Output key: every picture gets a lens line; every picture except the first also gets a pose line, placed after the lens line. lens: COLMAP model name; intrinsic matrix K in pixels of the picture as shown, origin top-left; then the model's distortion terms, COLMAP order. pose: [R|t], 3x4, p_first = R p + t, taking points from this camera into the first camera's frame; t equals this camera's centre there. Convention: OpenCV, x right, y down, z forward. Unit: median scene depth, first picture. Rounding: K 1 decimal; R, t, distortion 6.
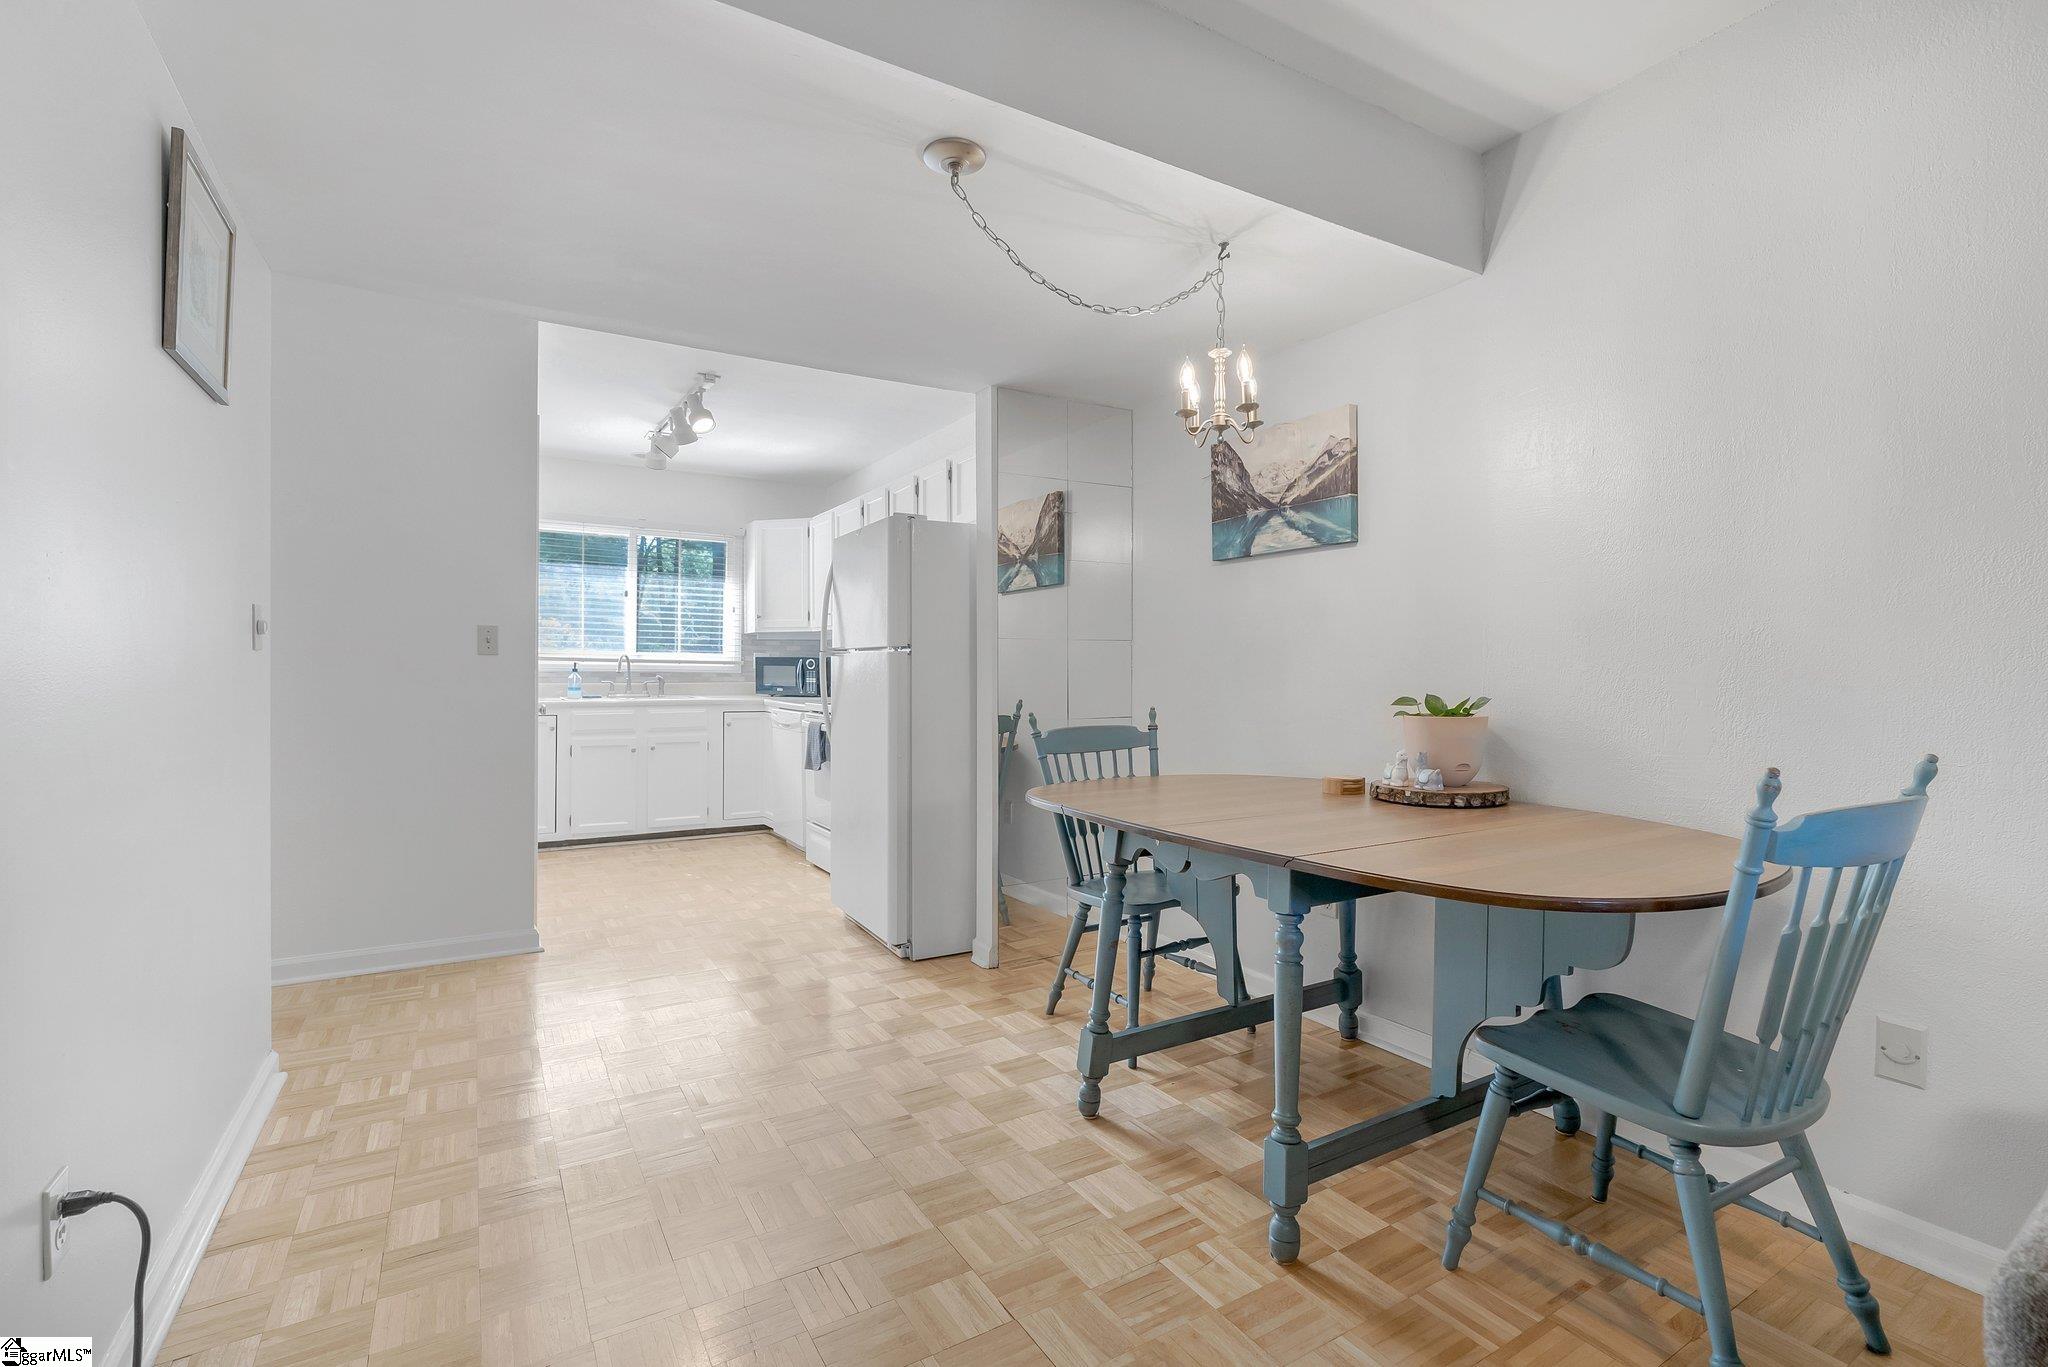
lens RADIAL K [[922.5, 0, 1024.9], [0, 922.5, 680.8], [0, 0, 1]] dist [-0.019788, 0.012565]
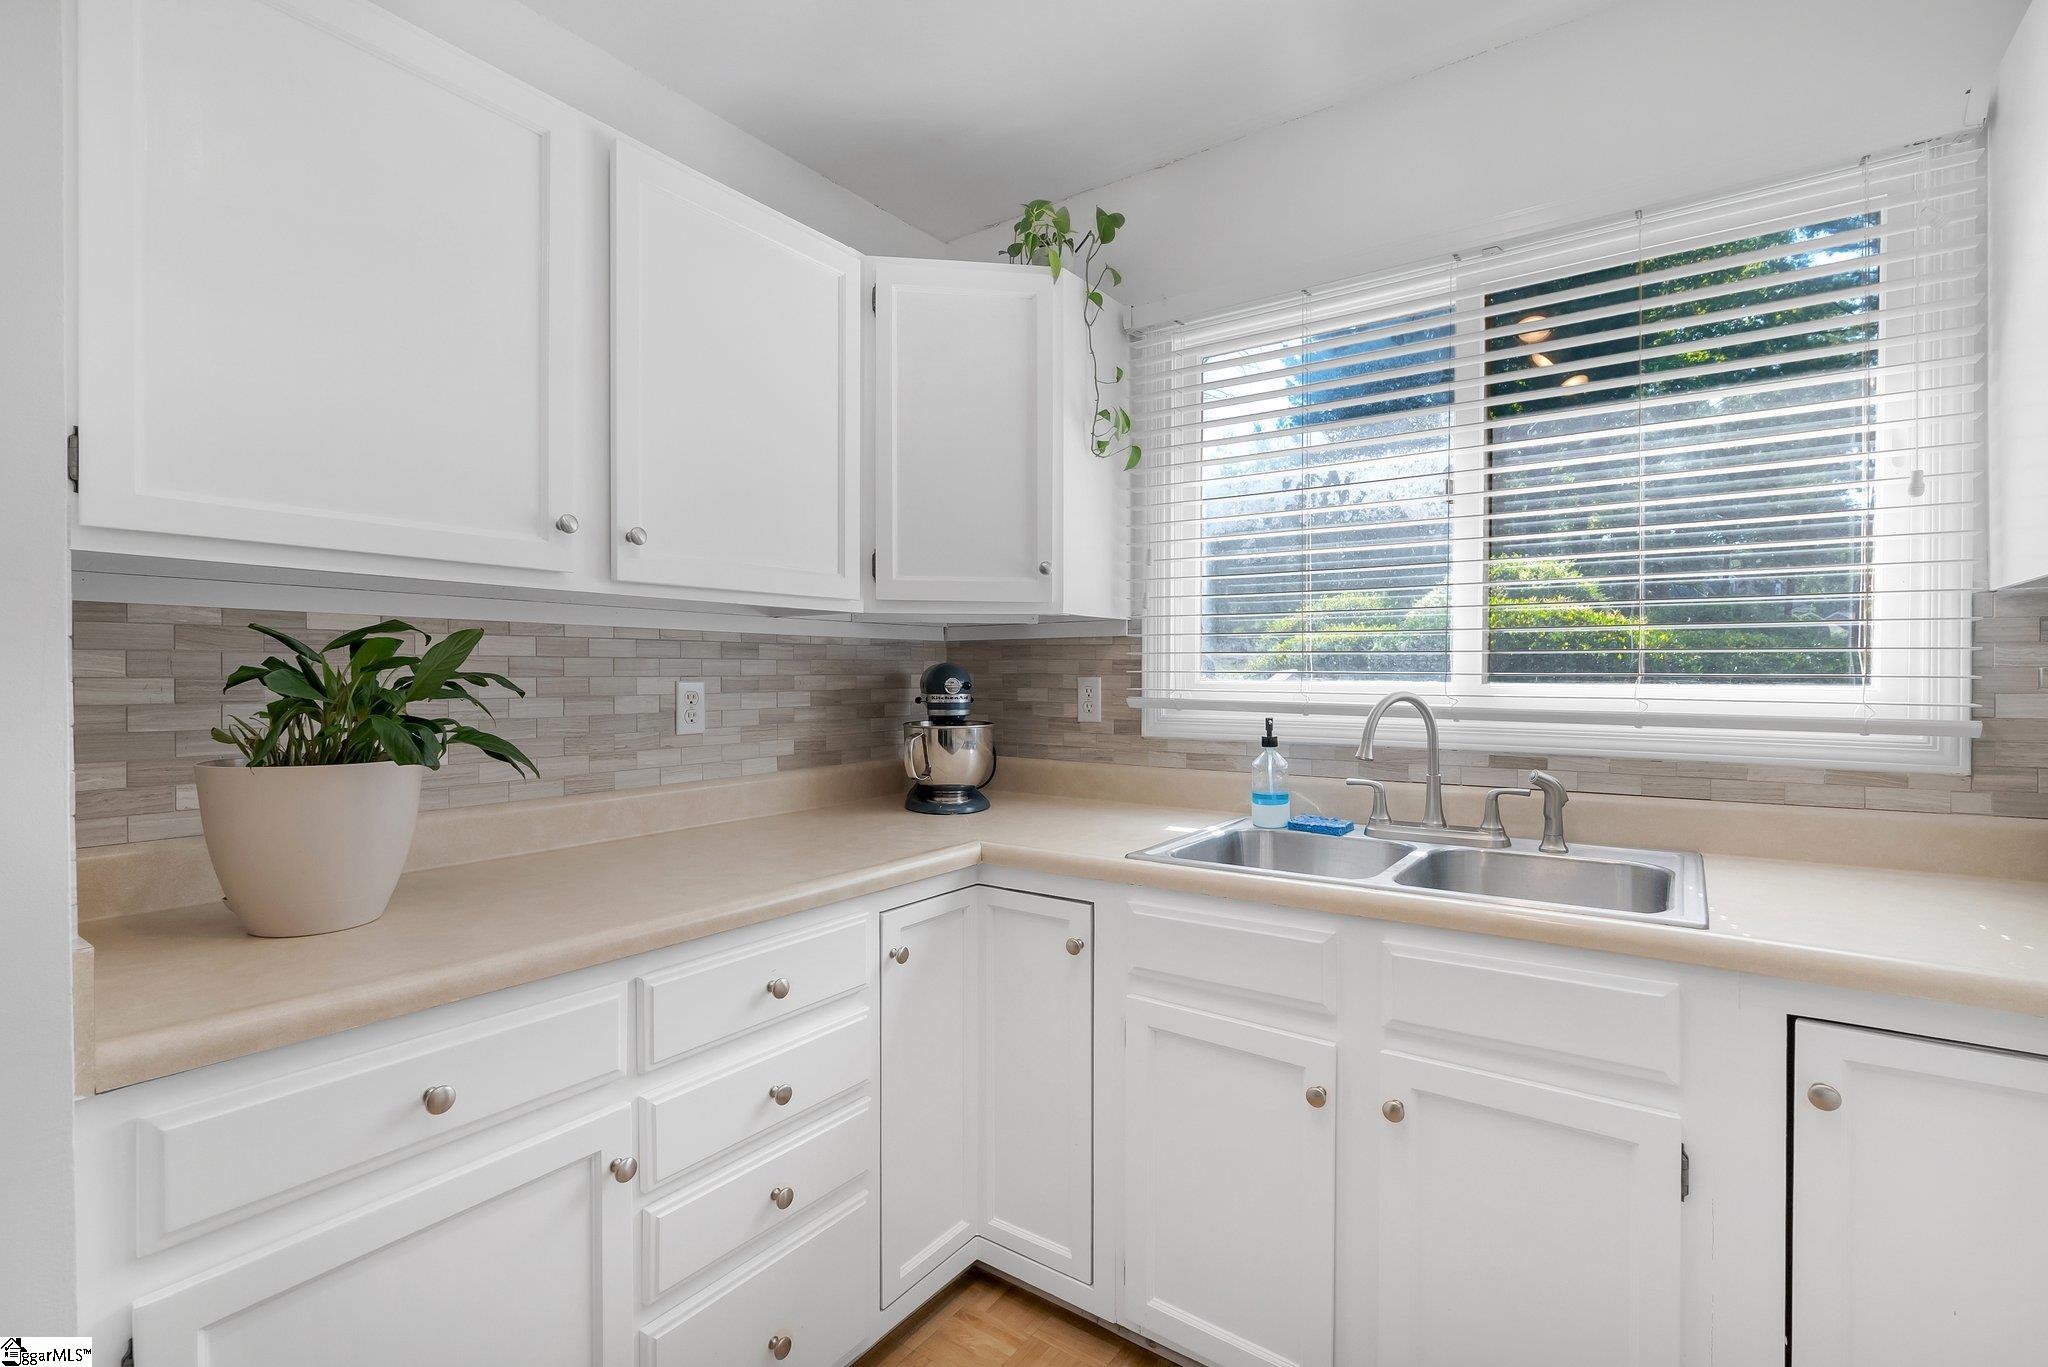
lens RADIAL K [[922.5, 0, 1024.9], [0, 922.5, 680.8], [0, 0, 1]] dist [-0.019788, 0.012565]
pose [[0.397767, -0.004346, -0.917476, -0.209175], [-0.008038, 0.999934, -0.008221, -0.028401], [0.917451, 0.010645, 0.397705, 0.745238]]
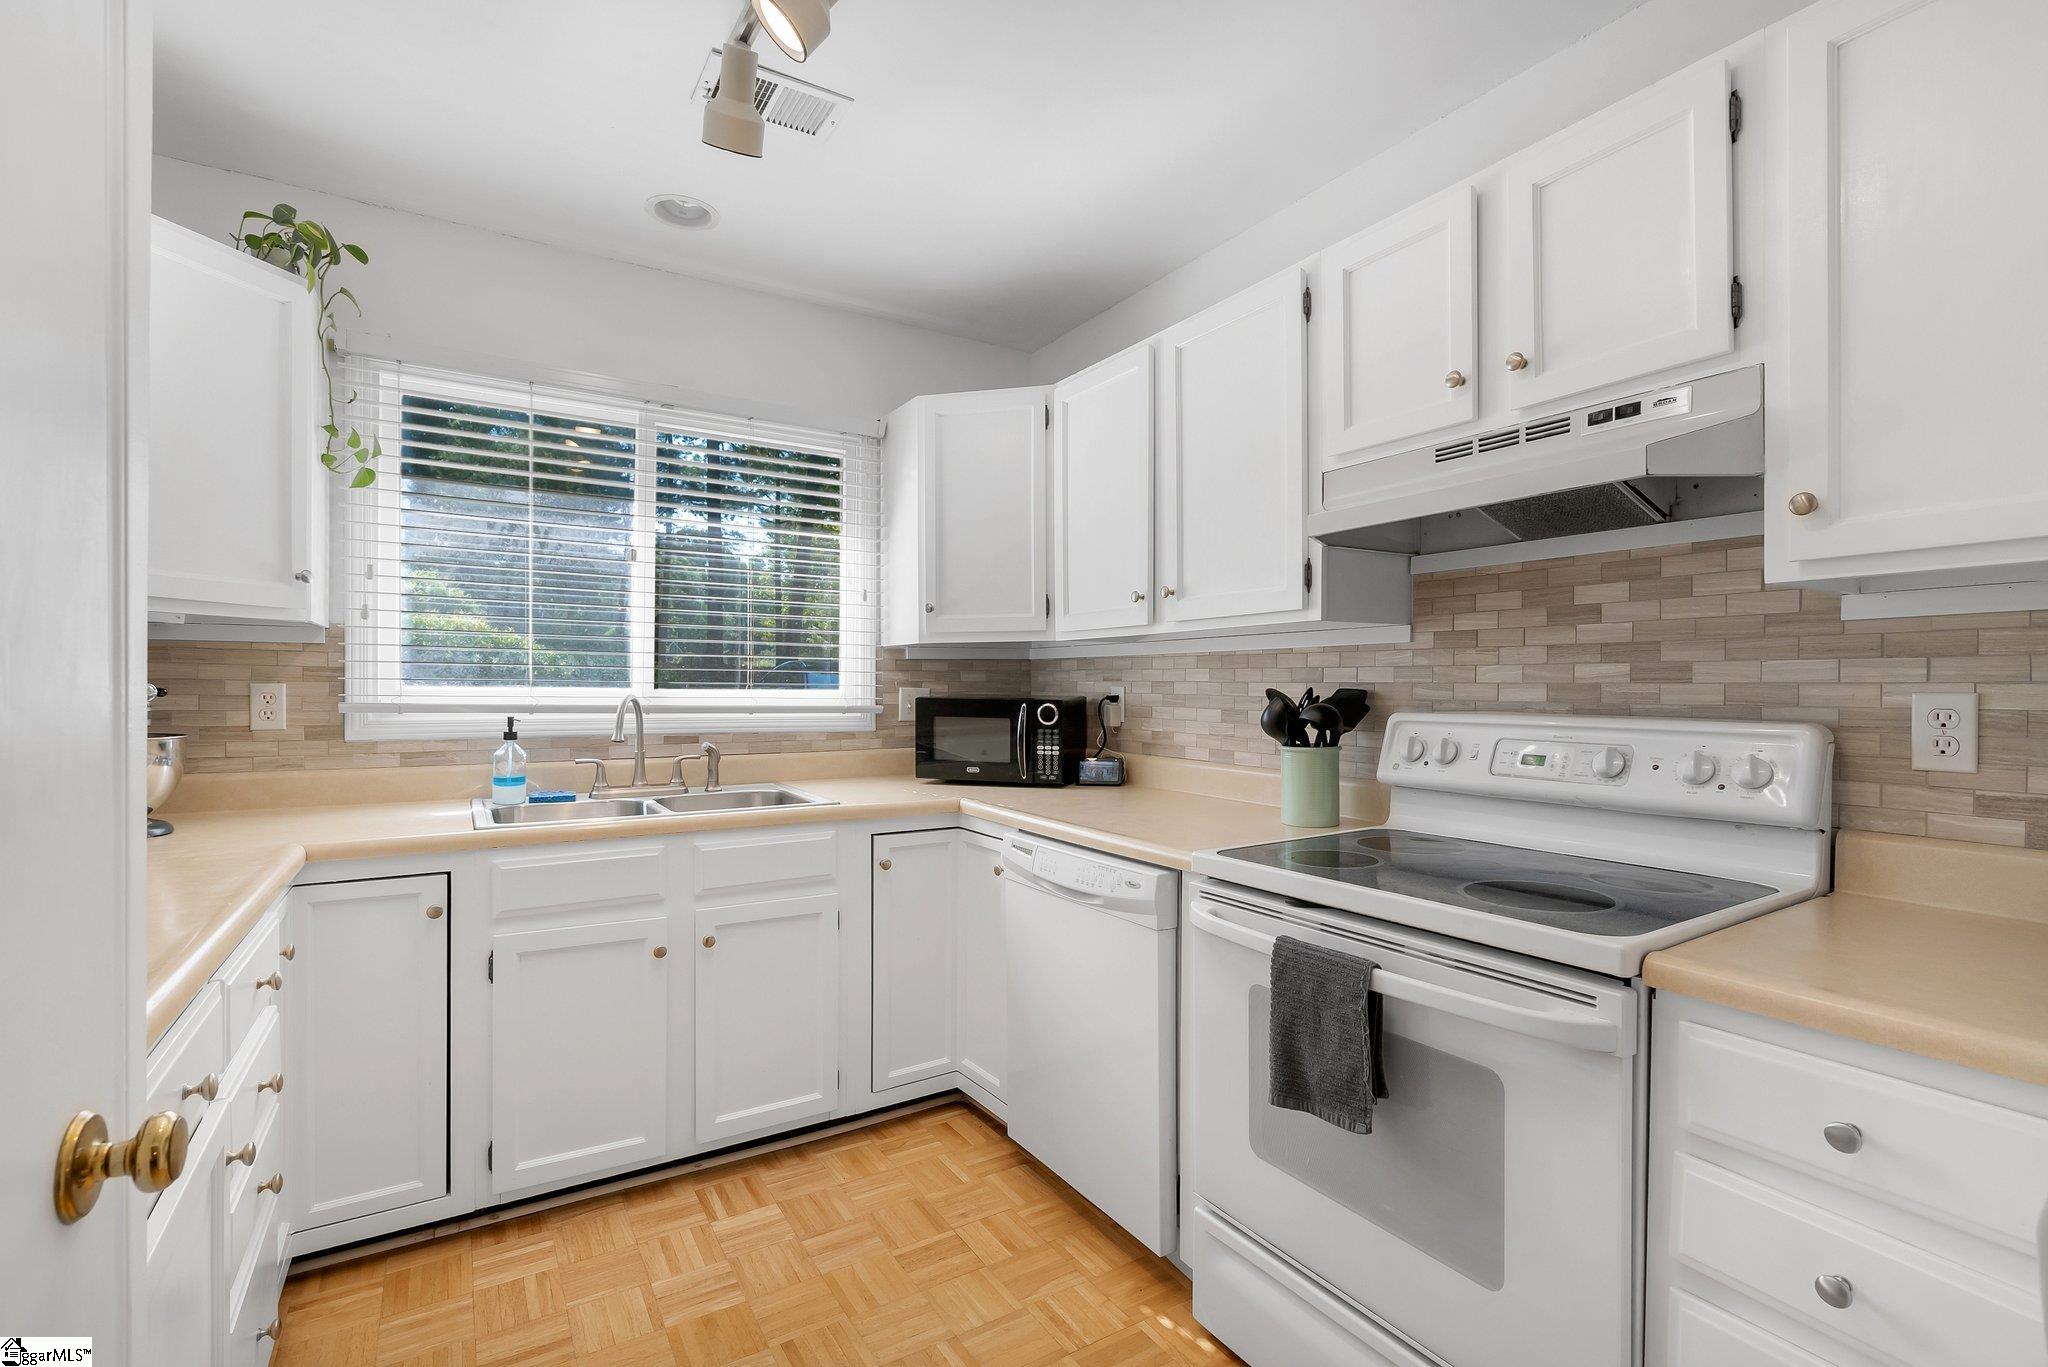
lens RADIAL K [[944.0, 0, 1024.0], [0, 944.0, 683.5], [0, 0, 1]] dist [-0.000312, 0.000006]
pose [[0.999930, -0.004484, 0.010952, -0.249356], [0.004650, 0.999875, -0.015132, -0.026127], [-0.010882, 0.015182, 0.999826, 0.542076]]
